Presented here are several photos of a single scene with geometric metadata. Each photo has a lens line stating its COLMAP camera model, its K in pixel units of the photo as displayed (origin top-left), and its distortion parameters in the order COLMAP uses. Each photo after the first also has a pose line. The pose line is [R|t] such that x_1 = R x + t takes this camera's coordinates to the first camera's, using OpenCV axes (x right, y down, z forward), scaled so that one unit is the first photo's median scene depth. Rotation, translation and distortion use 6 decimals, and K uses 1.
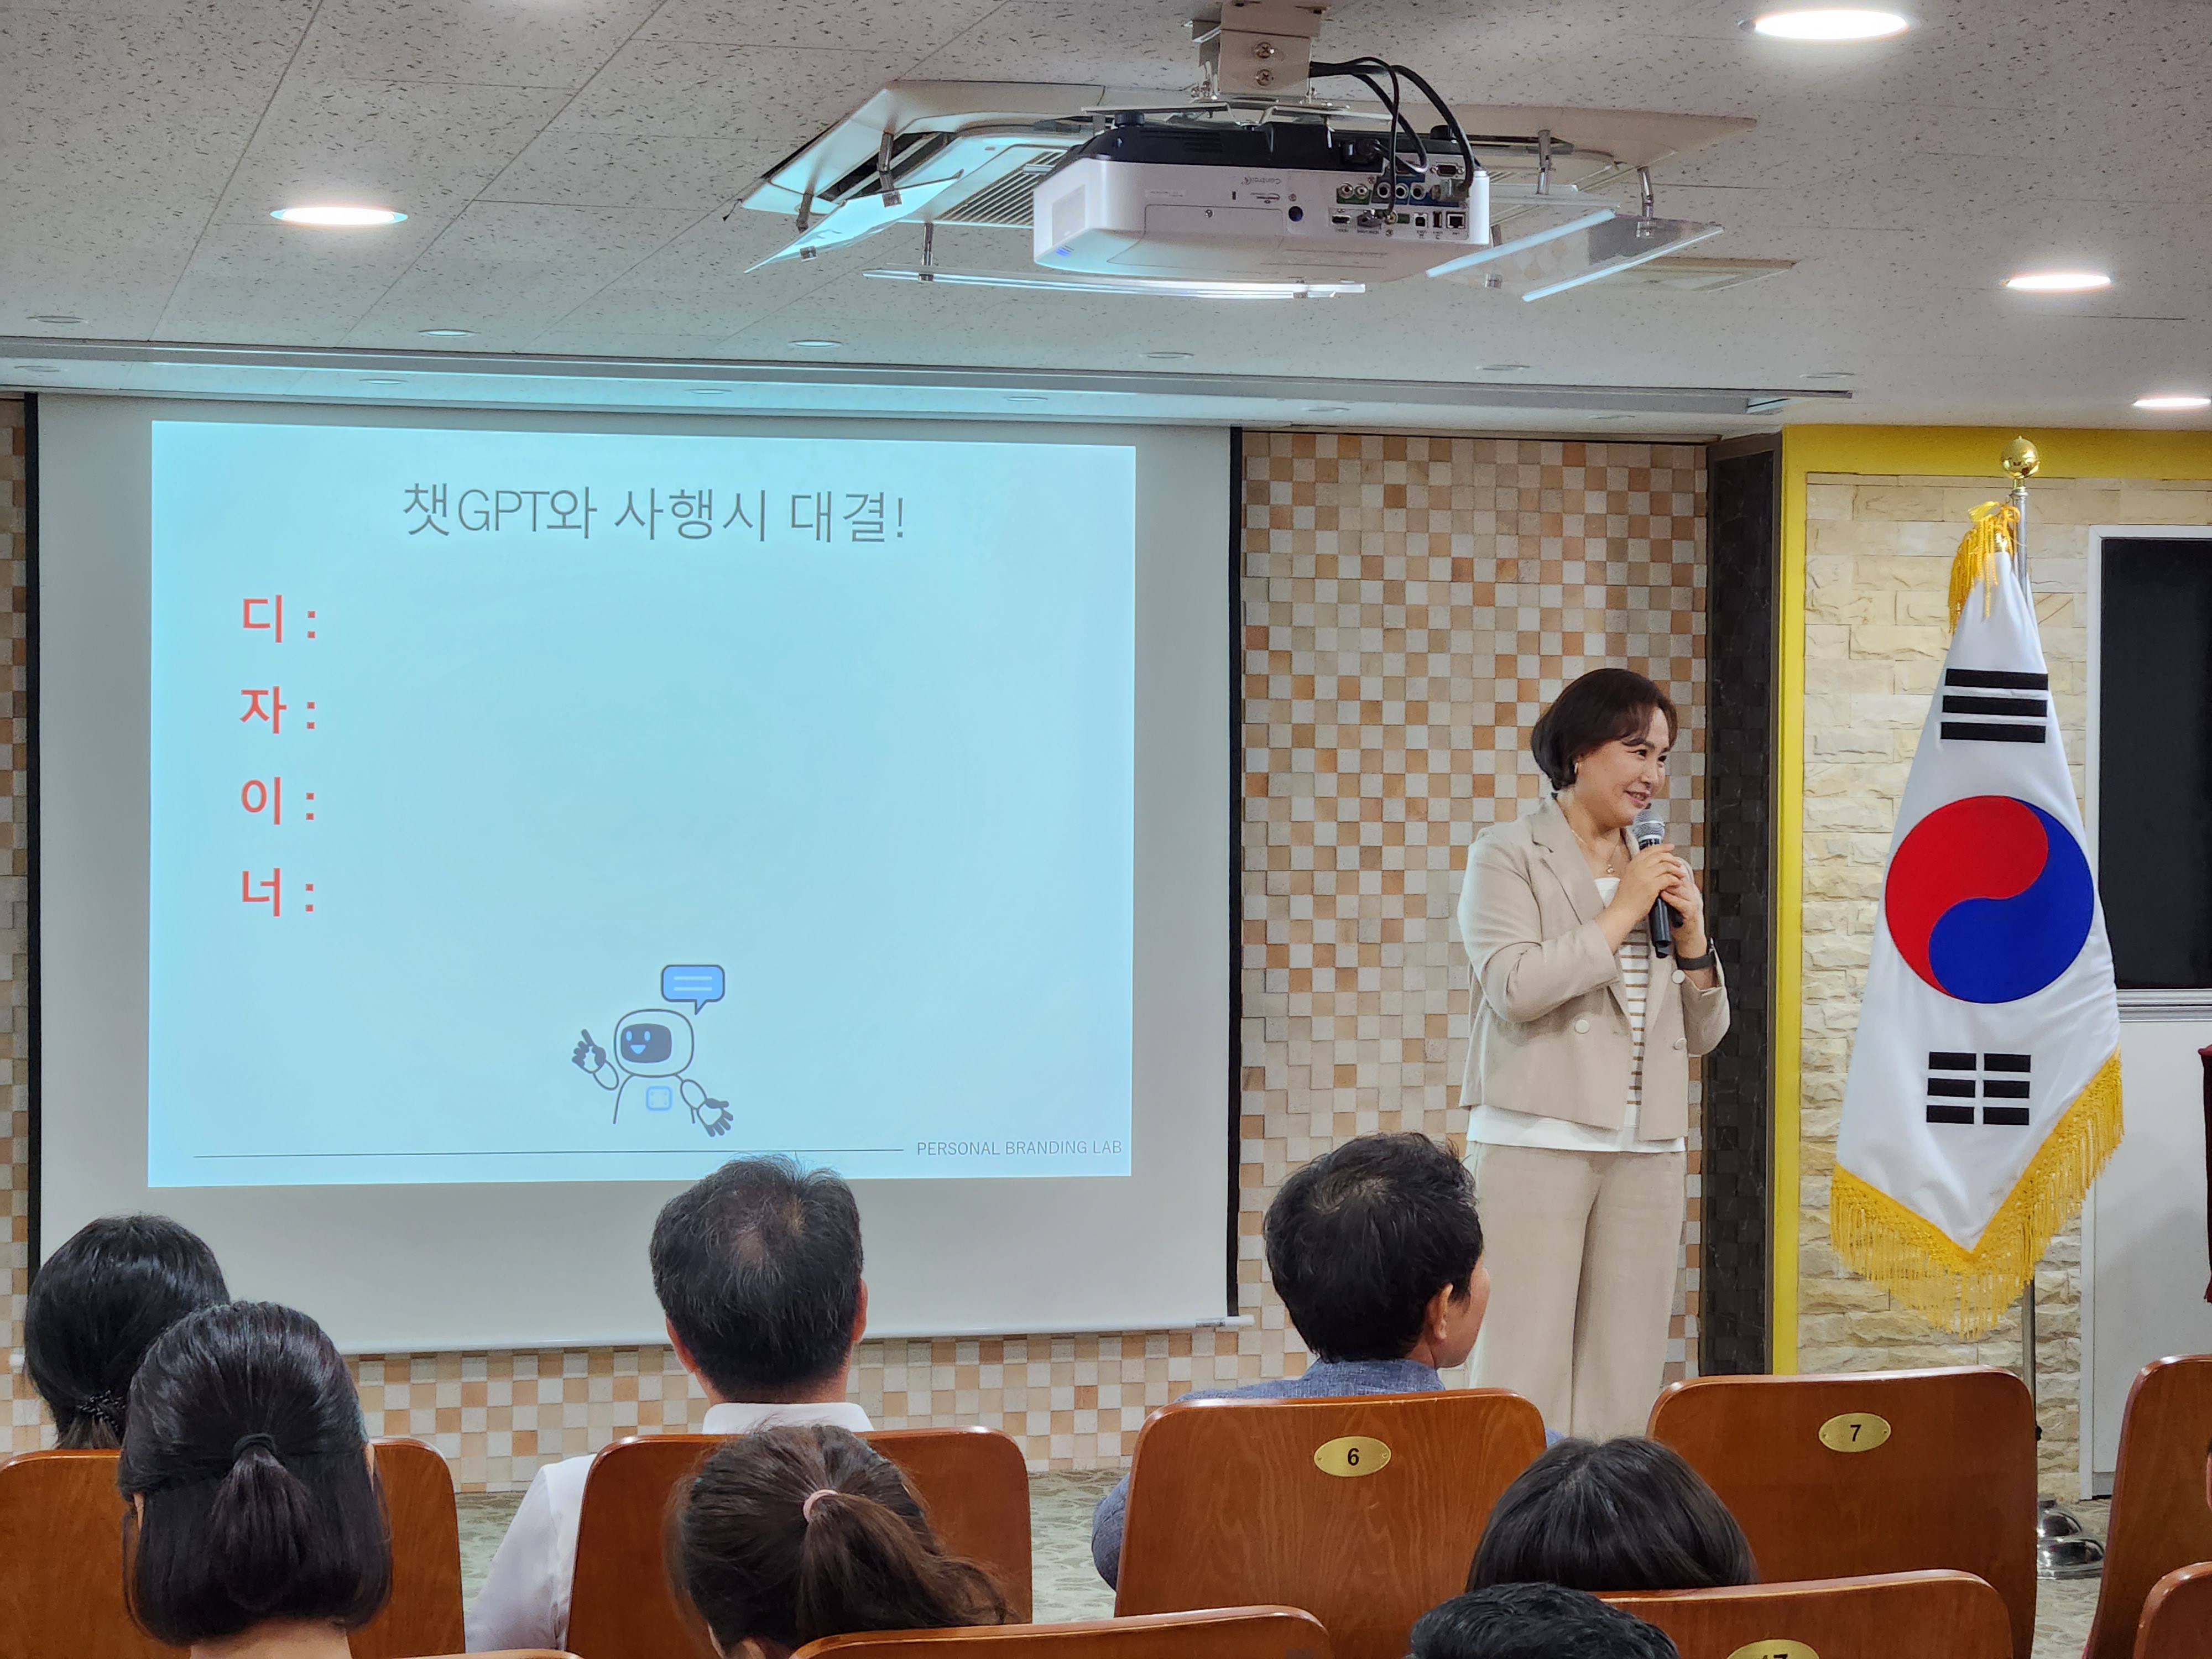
lens RADIAL K [[4269.3, 0, 1021.4], [0, 4269.3, 885.1], [0, 0, 1]] dist [-0.731534, 9.736056]
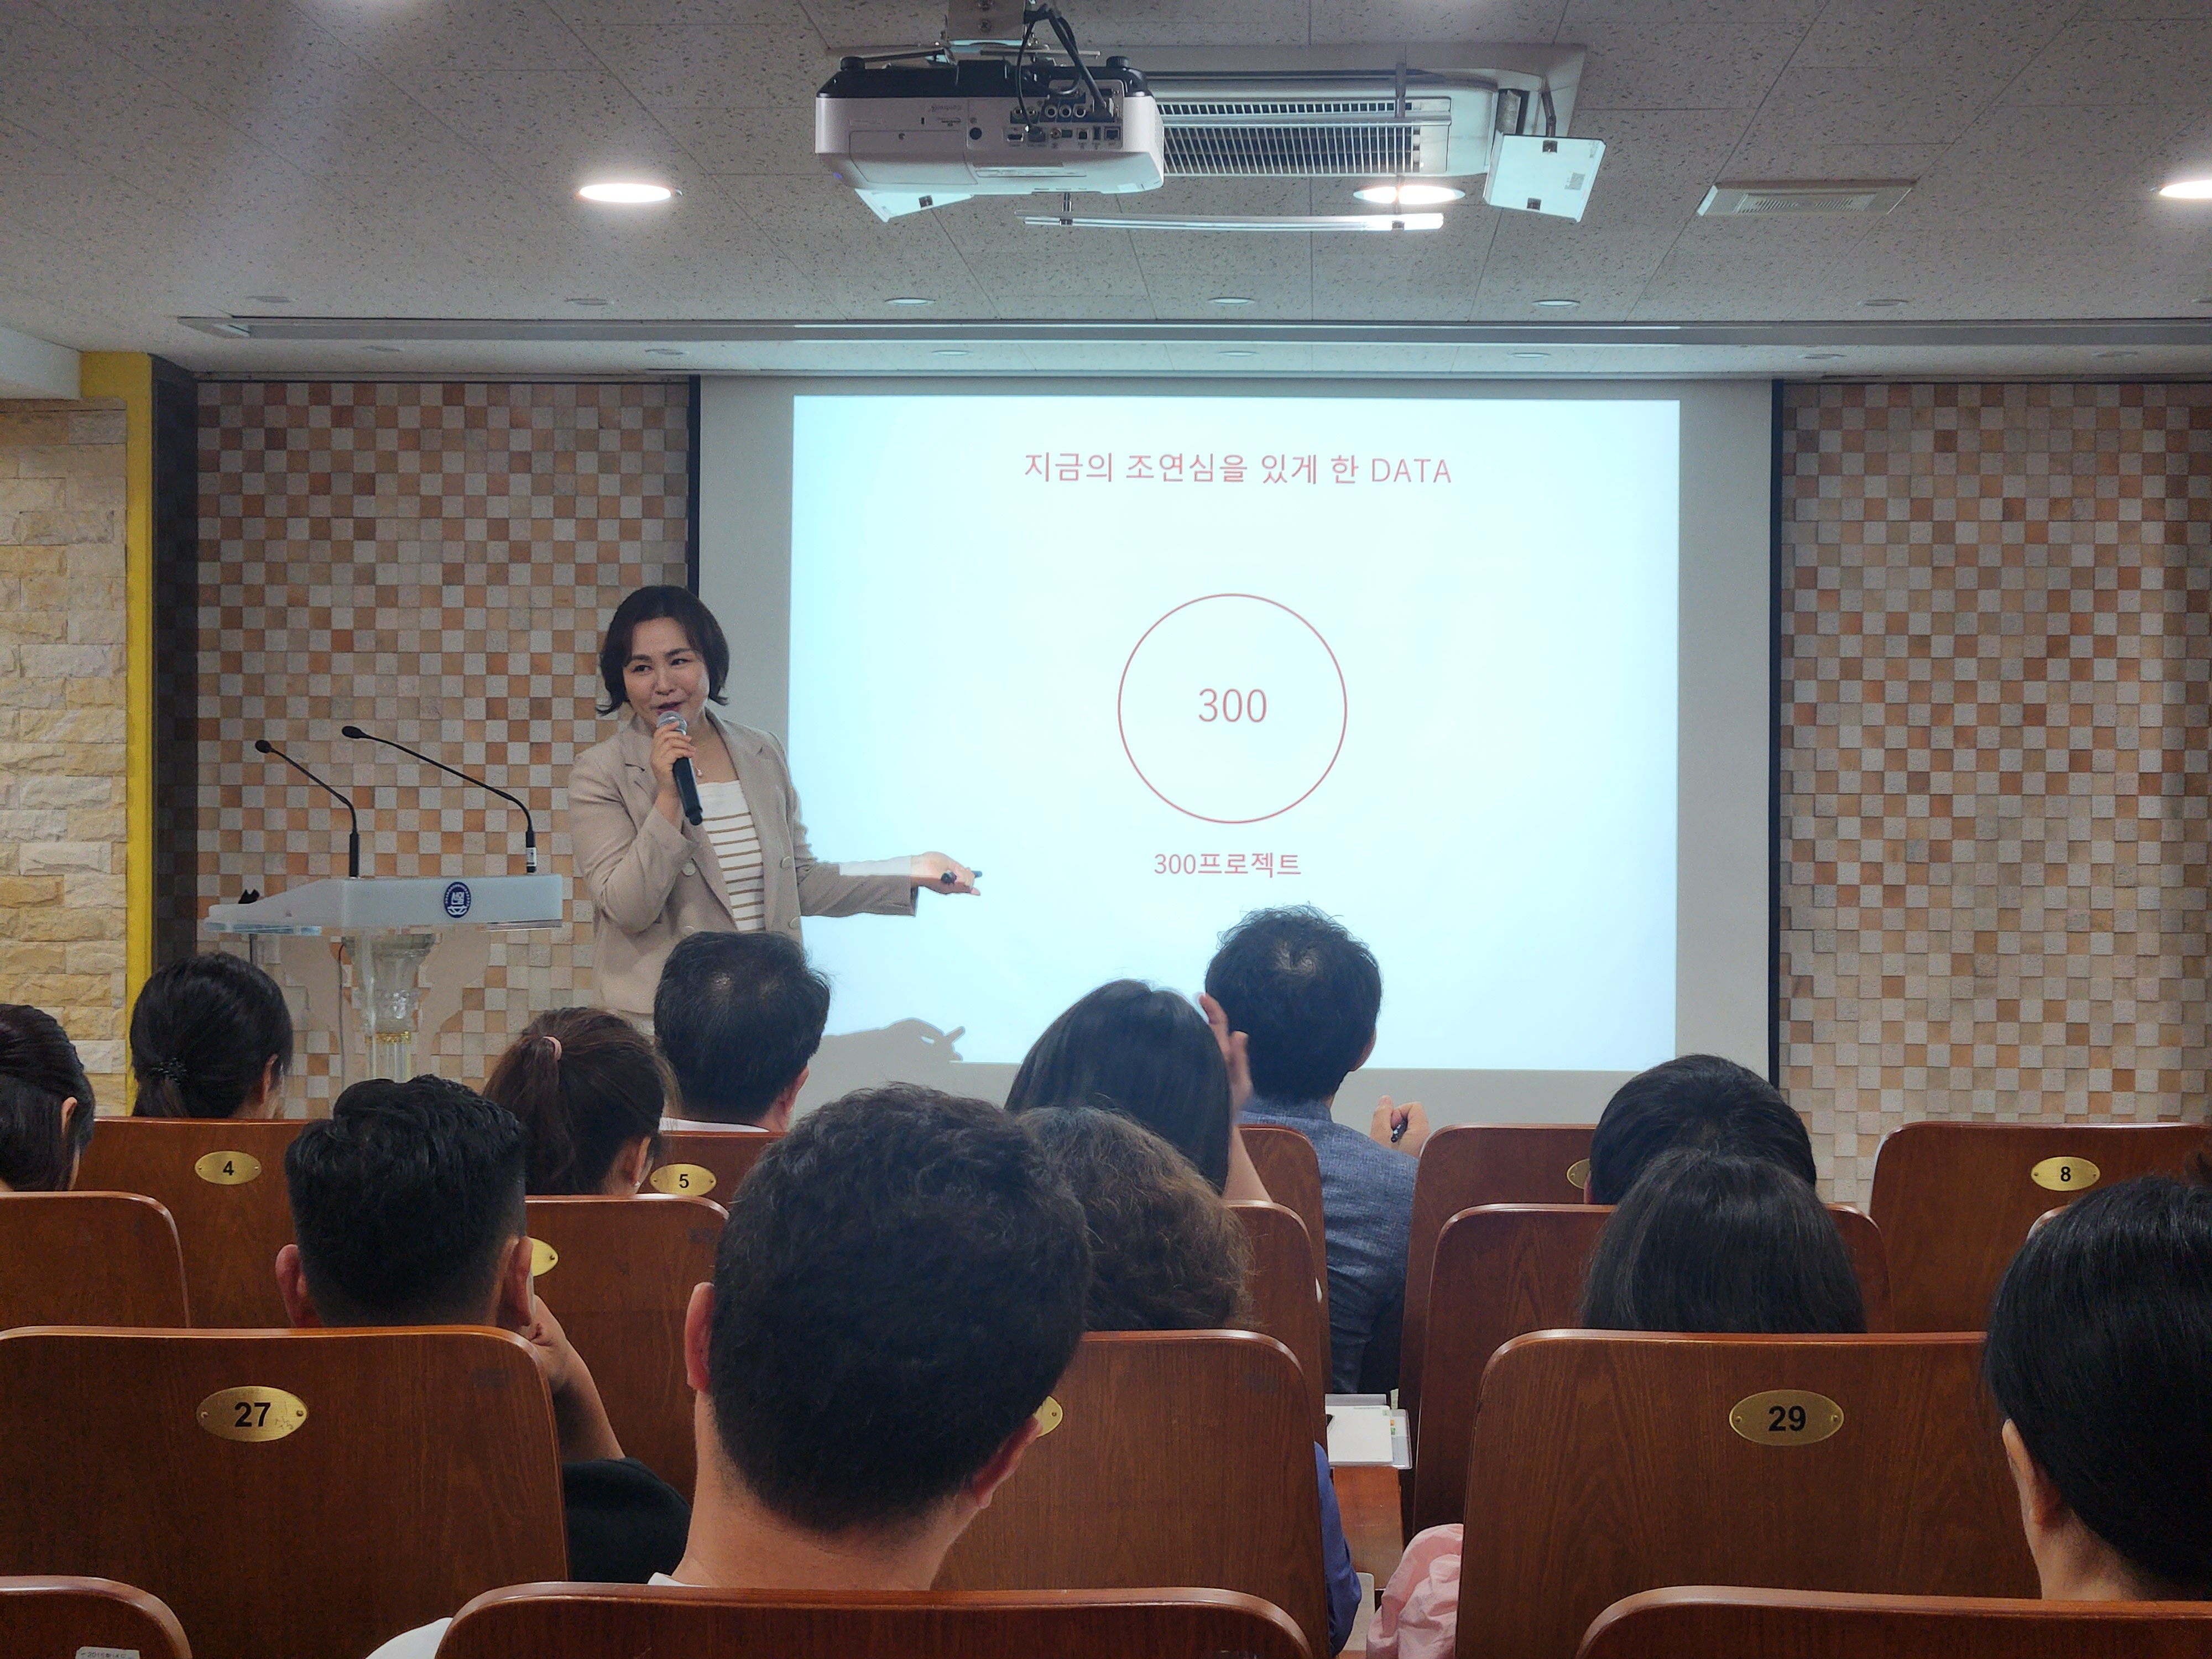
lens RADIAL K [[4197.8, 0, 1052.1], [0, 4197.8, 852.4], [0, 0, 1]] dist [-0.064936, 1.064317]
pose [[0.951837, 0.005776, -0.306552, 0.200636], [-0.011079, 0.999818, -0.015562, 0.030286], [0.306406, 0.018209, 0.951727, -0.068532]]
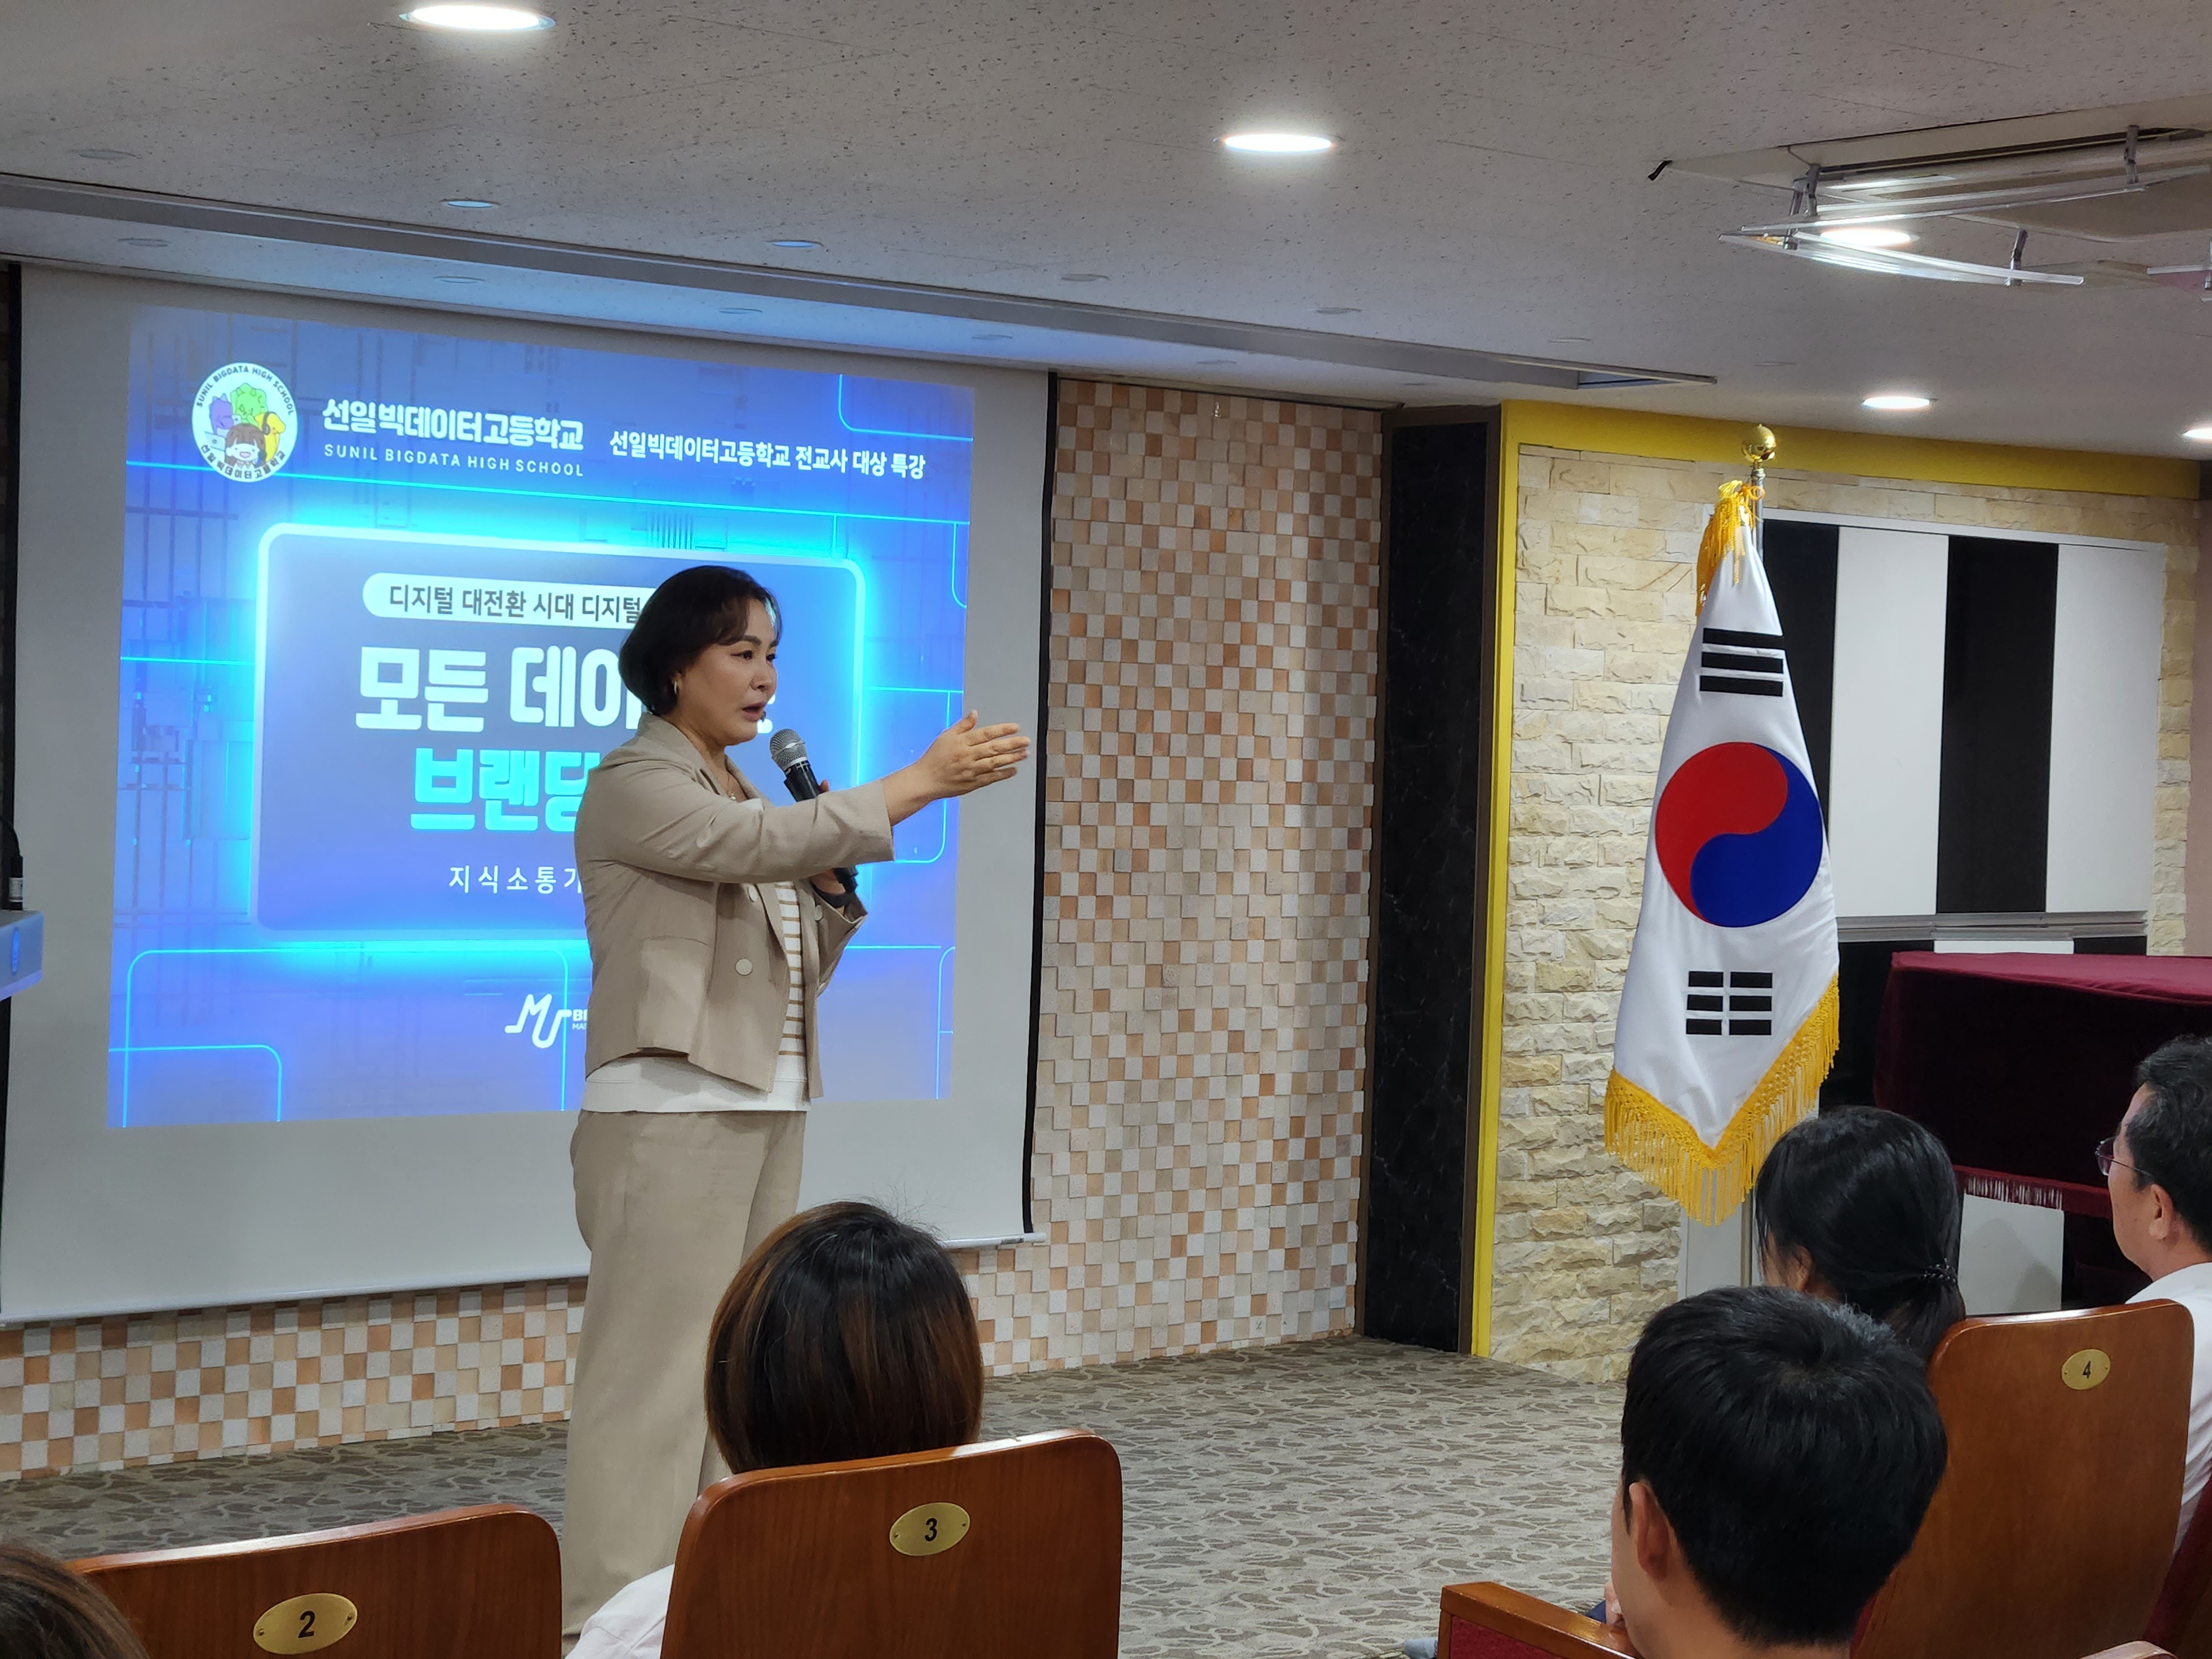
lens RADIAL K [[4296.0, 0, 1106.0], [0, 4296.0, 829.5], [0, 0, 1]] dist [-0.836775, 10.775842]
pose [[0.891671, 0.009072, 0.452592, -0.403654], [-0.008853, 0.999957, -0.002601, 0.005971], [-0.452597, -0.001687, 0.891714, 0.064965]]
